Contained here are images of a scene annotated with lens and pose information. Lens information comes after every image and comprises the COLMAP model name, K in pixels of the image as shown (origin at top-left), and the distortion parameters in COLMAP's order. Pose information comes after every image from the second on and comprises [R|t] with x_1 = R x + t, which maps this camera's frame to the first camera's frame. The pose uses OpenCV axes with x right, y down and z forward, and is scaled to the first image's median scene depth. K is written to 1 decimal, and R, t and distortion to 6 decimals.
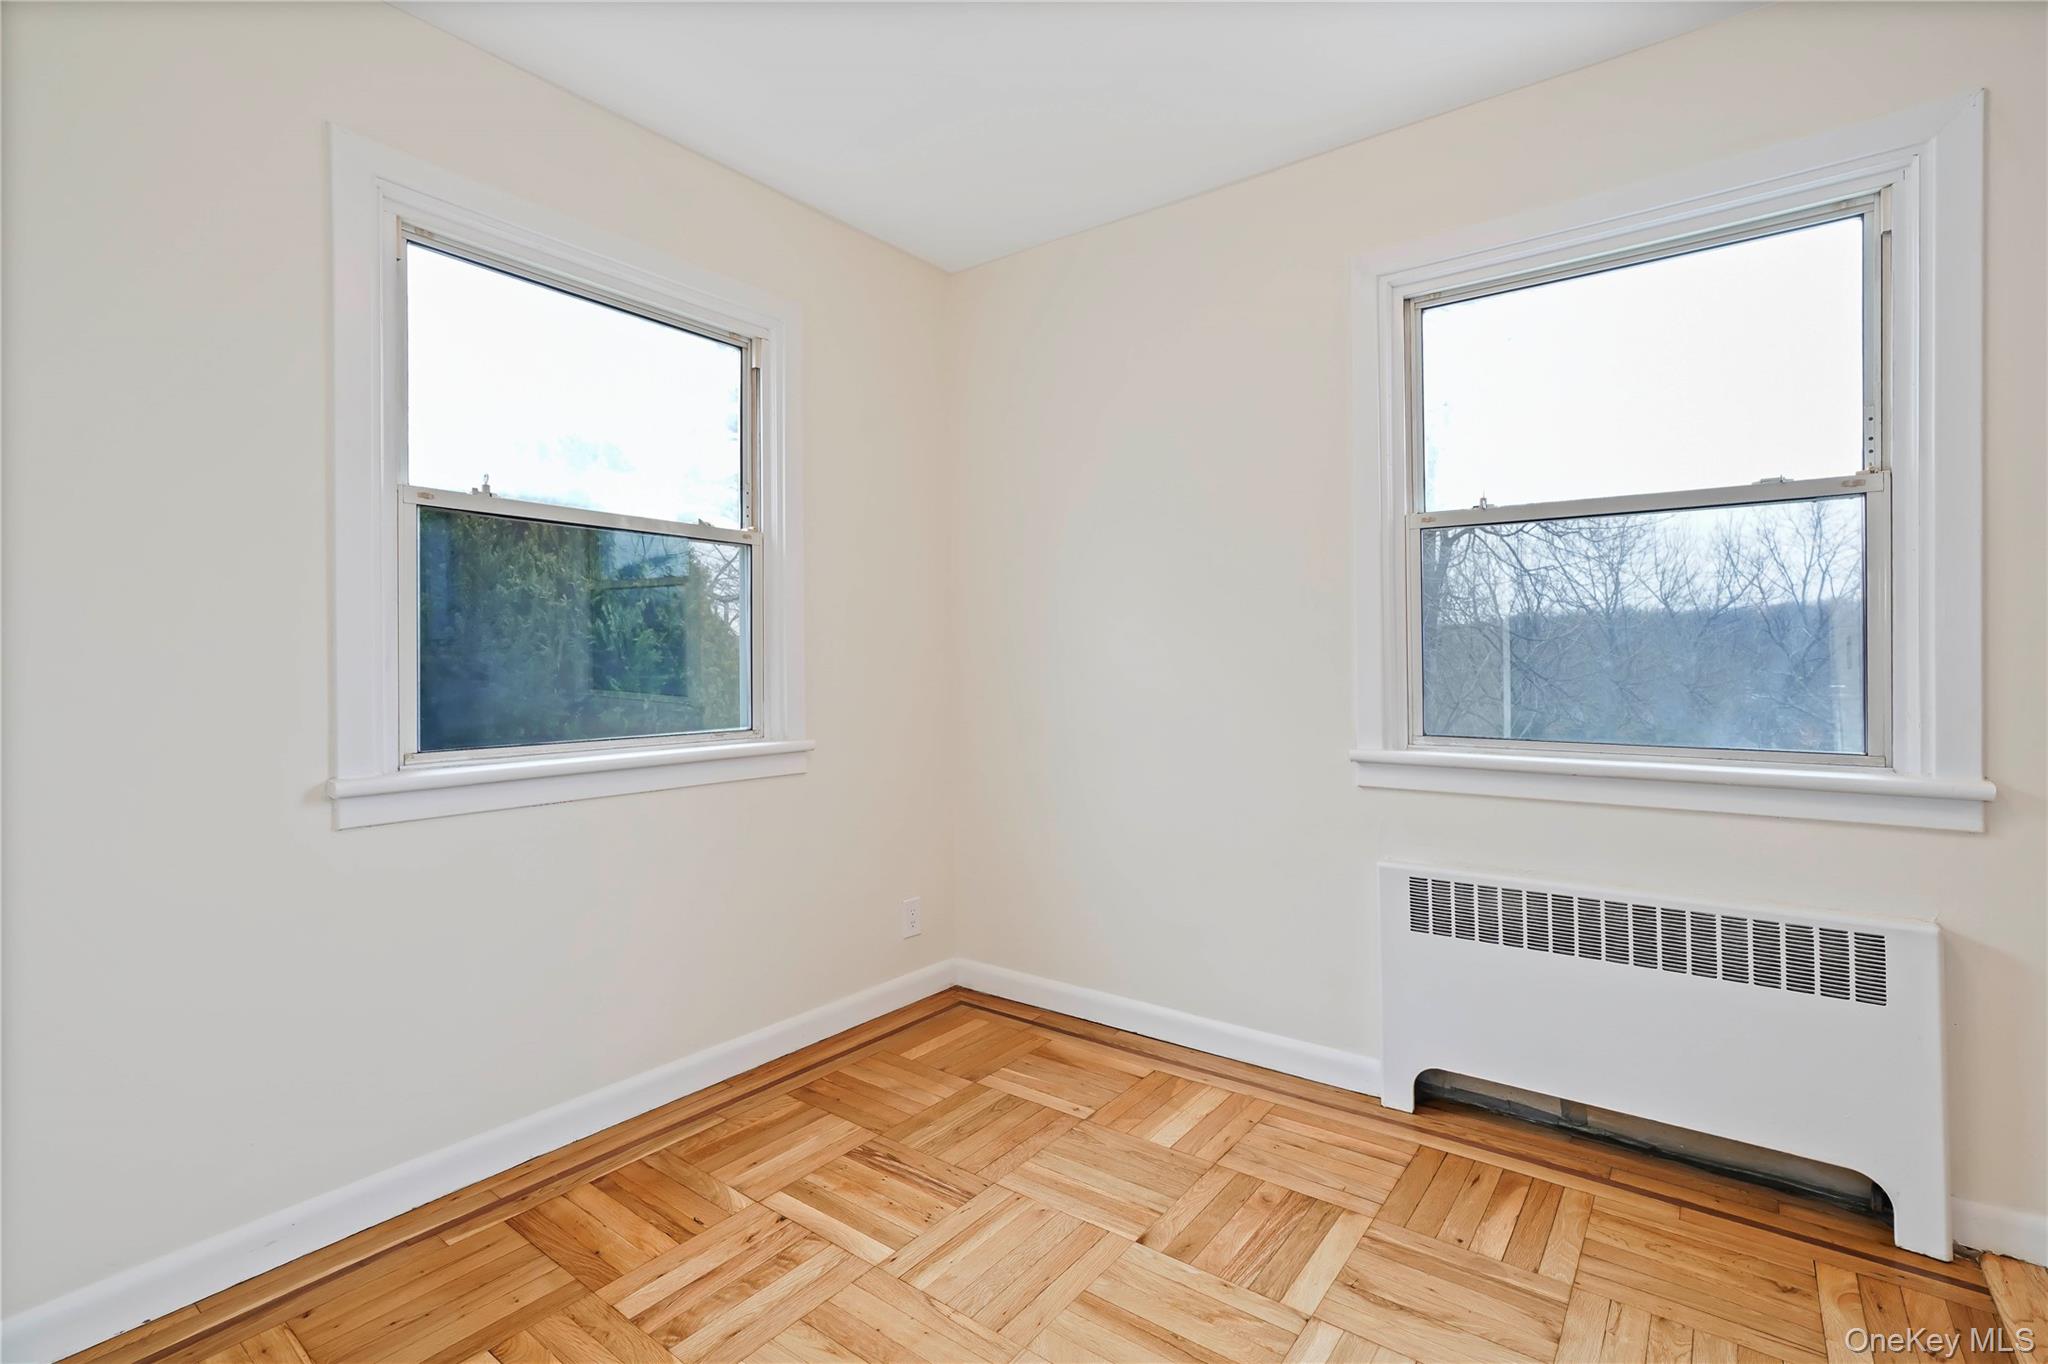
lens RADIAL K [[943.7, 0, 991.8], [0, 943.7, 679.7], [0, 0, 1]] dist [-0.012921, 0.004589]
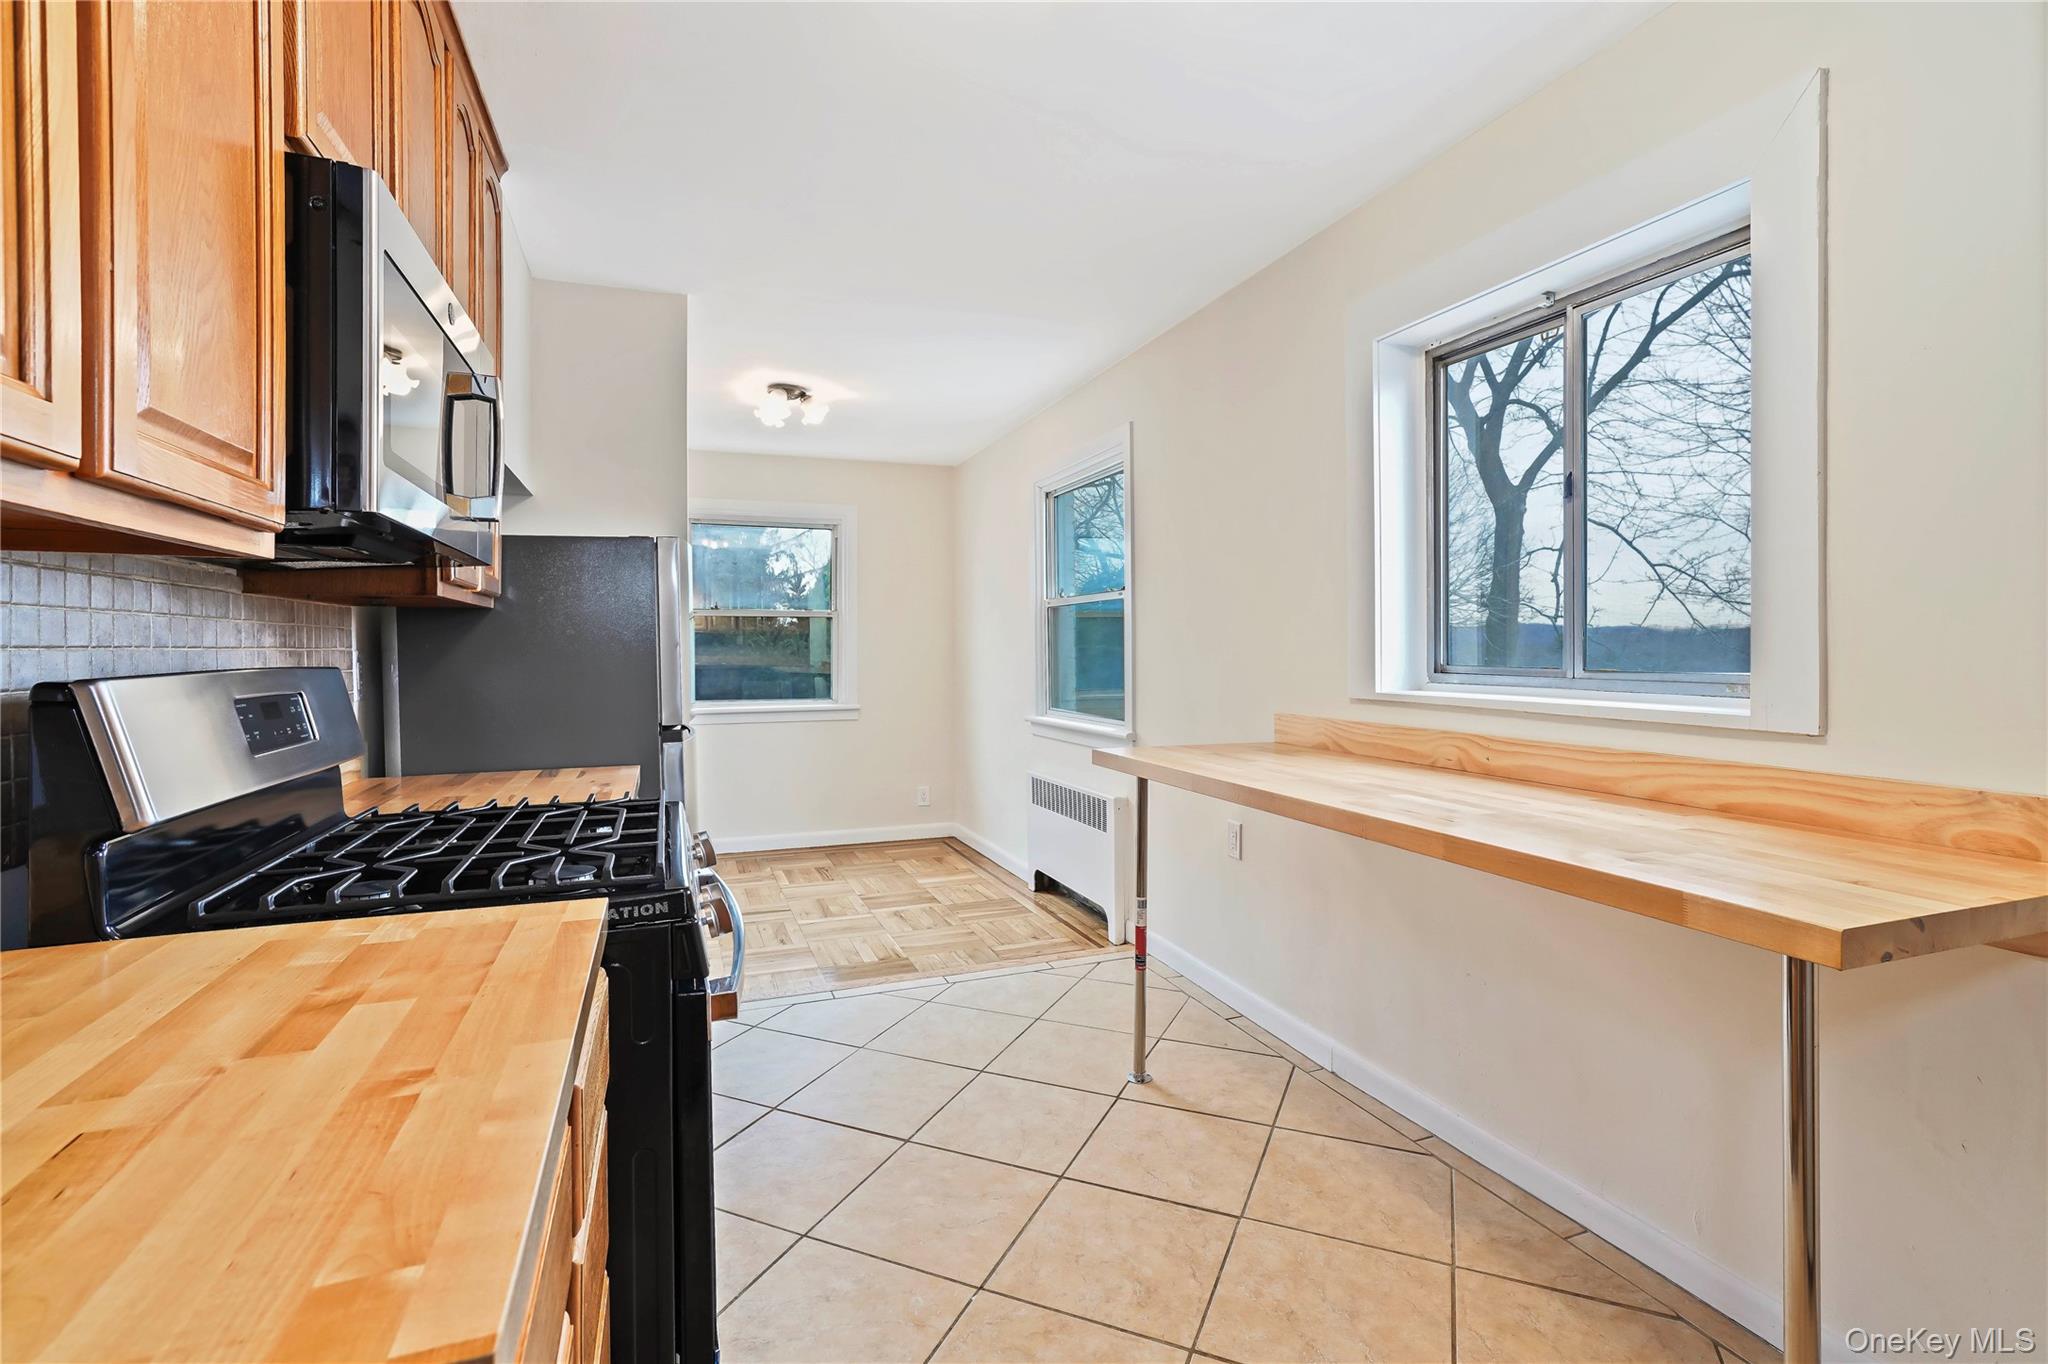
lens RADIAL K [[943.7, 0, 1022.3], [0, 943.7, 668.3], [0, 0, 1]] dist [-0.012921, 0.004589]
pose [[0.847968, 0.009864, -0.529956, 1.741703], [-0.005893, 0.999940, 0.009183, -0.053437], [0.530015, -0.004664, 0.847976, -0.899133]]
